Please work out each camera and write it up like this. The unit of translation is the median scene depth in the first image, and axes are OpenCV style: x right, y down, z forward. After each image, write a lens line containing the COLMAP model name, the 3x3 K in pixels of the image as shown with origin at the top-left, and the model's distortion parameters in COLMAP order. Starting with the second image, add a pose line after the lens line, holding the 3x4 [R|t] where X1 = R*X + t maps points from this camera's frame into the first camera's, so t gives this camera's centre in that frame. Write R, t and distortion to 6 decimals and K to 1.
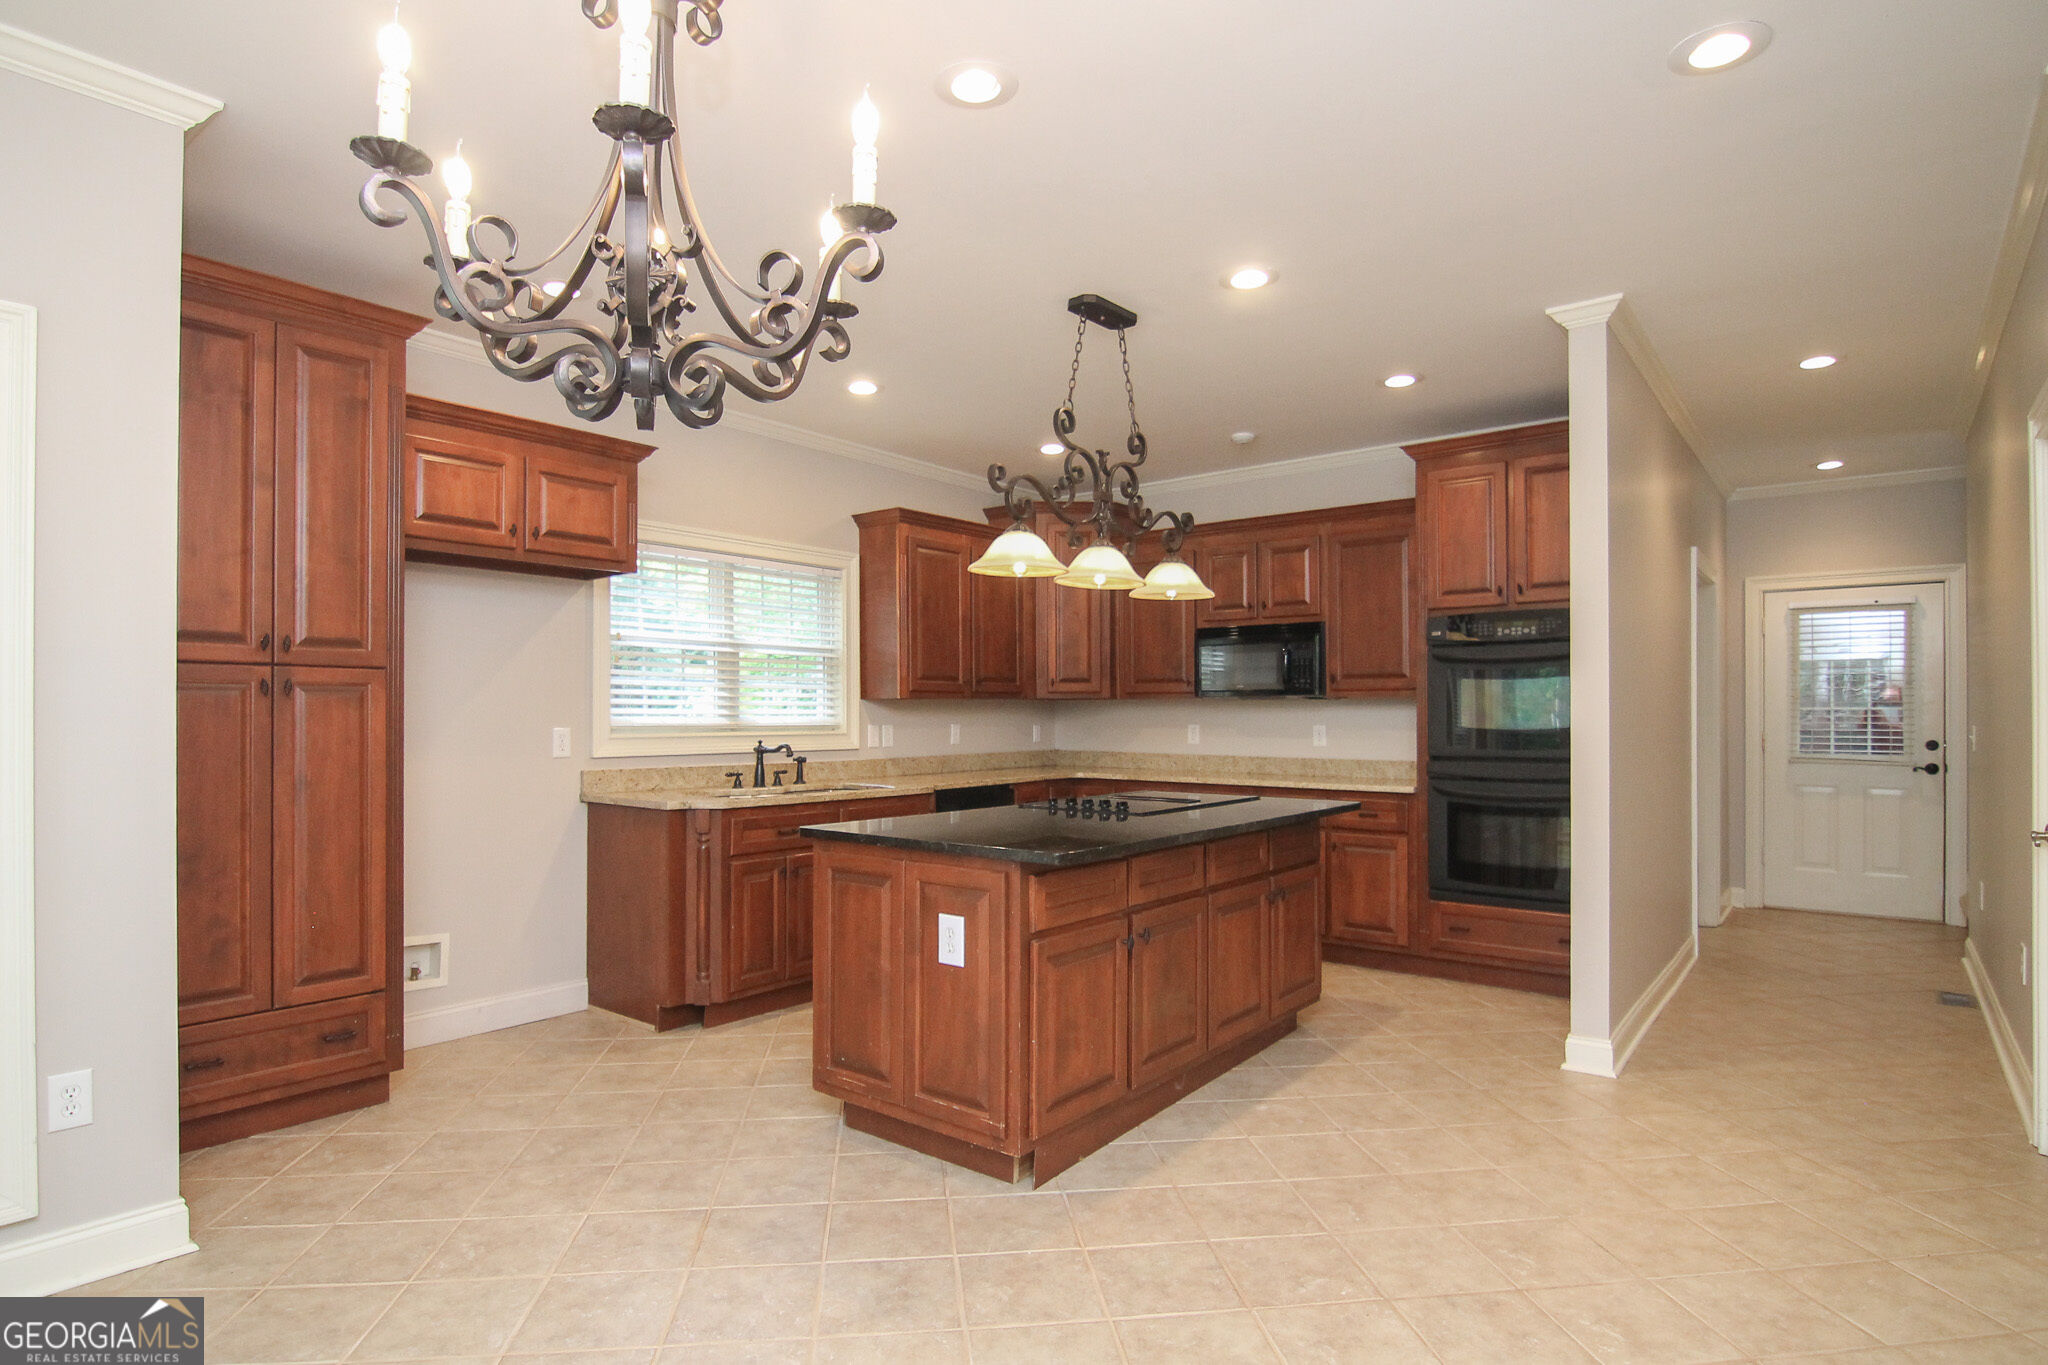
lens RADIAL K [[1049.9, 0, 1000.6], [0, 1049.9, 718.0], [0, 0, 1]] dist [-0.003042, -0.000603]
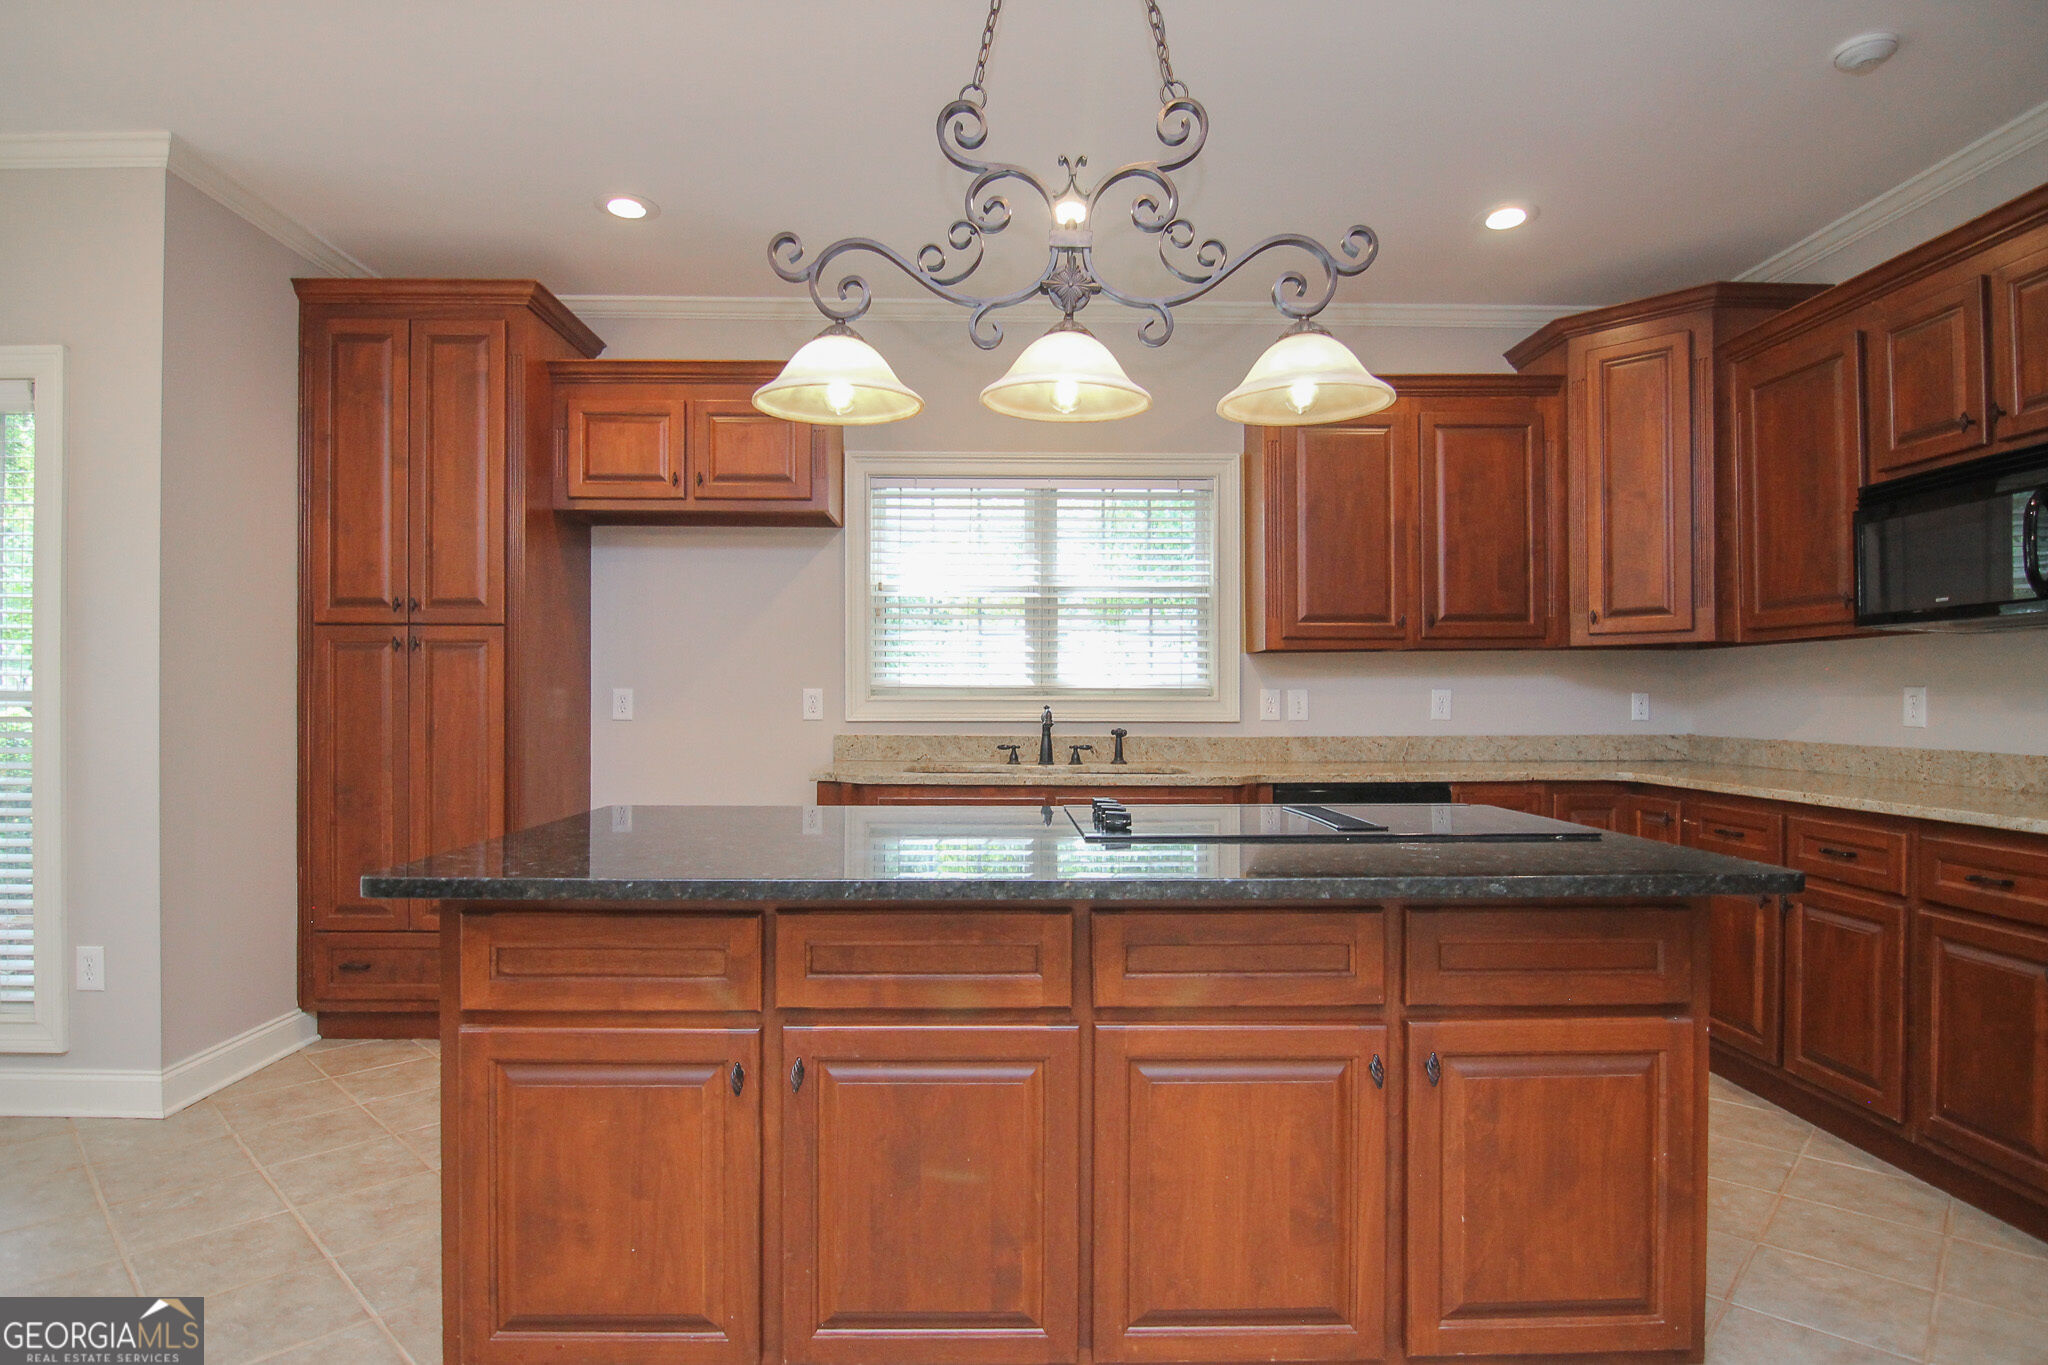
lens RADIAL K [[1062.6, 0, 1015.7], [0, 1062.6, 701.6], [0, 0, 1]] dist [0.002678, -0.013283]
pose [[0.650347, 0.001300, -0.759636, 0.362648], [-0.003018, 0.999995, -0.000873, 0.018787], [0.759631, 0.002861, 0.650348, 0.458305]]
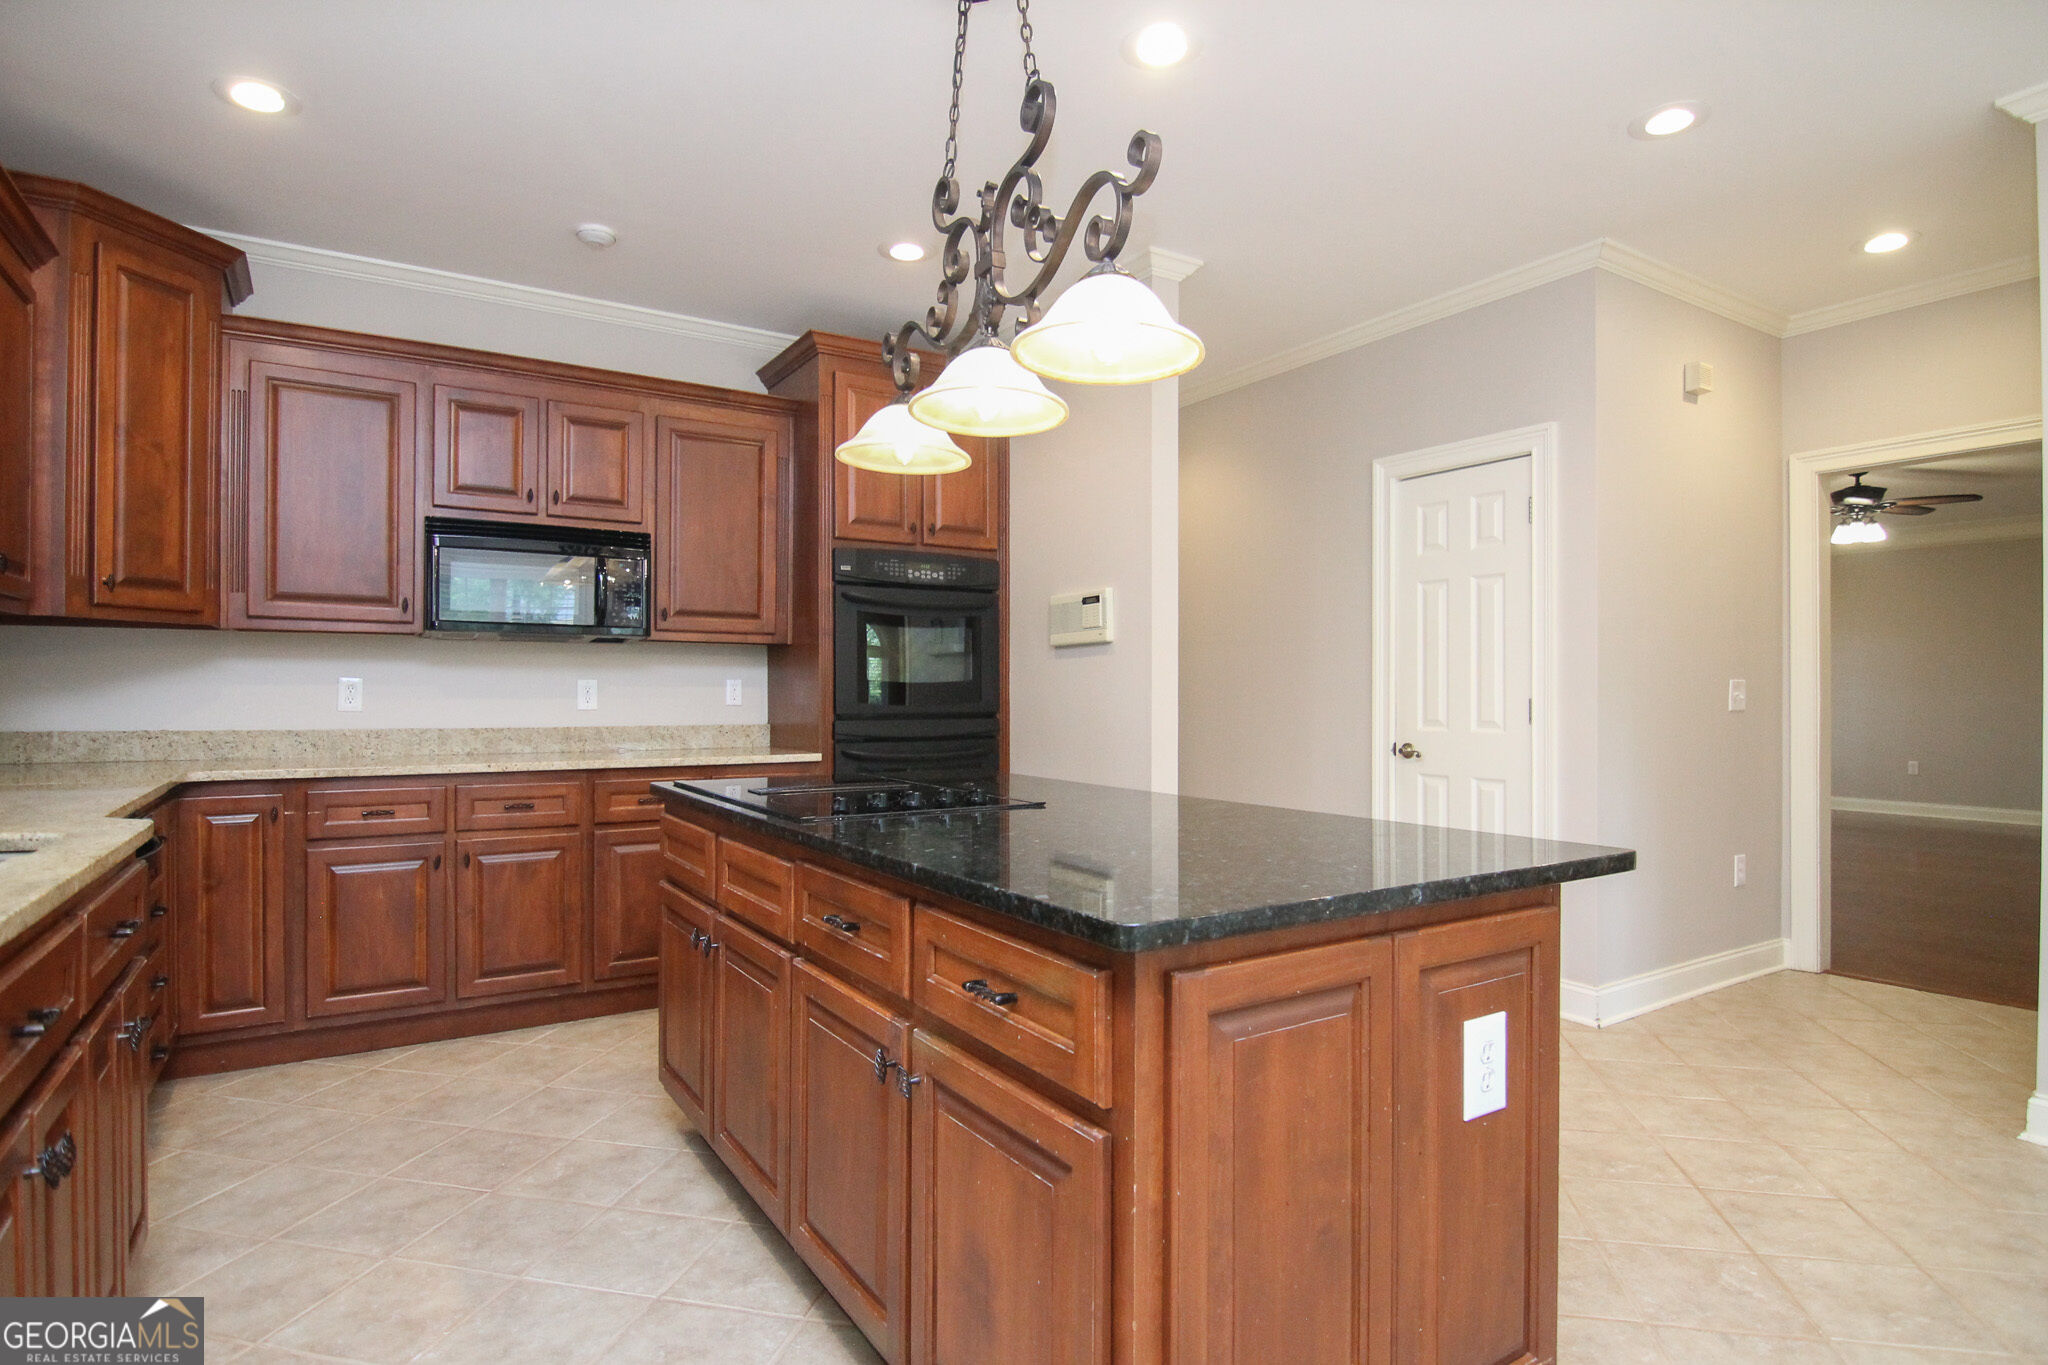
lens RADIAL K [[1078.4, 0, 1011.6], [0, 1078.4, 685.1], [0, 0, 1]] dist [-0.006913, -0.000872]
pose [[0.313122, 0.005379, 0.949698, -0.343650], [-0.001834, 0.999986, -0.005059, 0.015999], [-0.949711, -0.000158, 0.313128, 0.586029]]
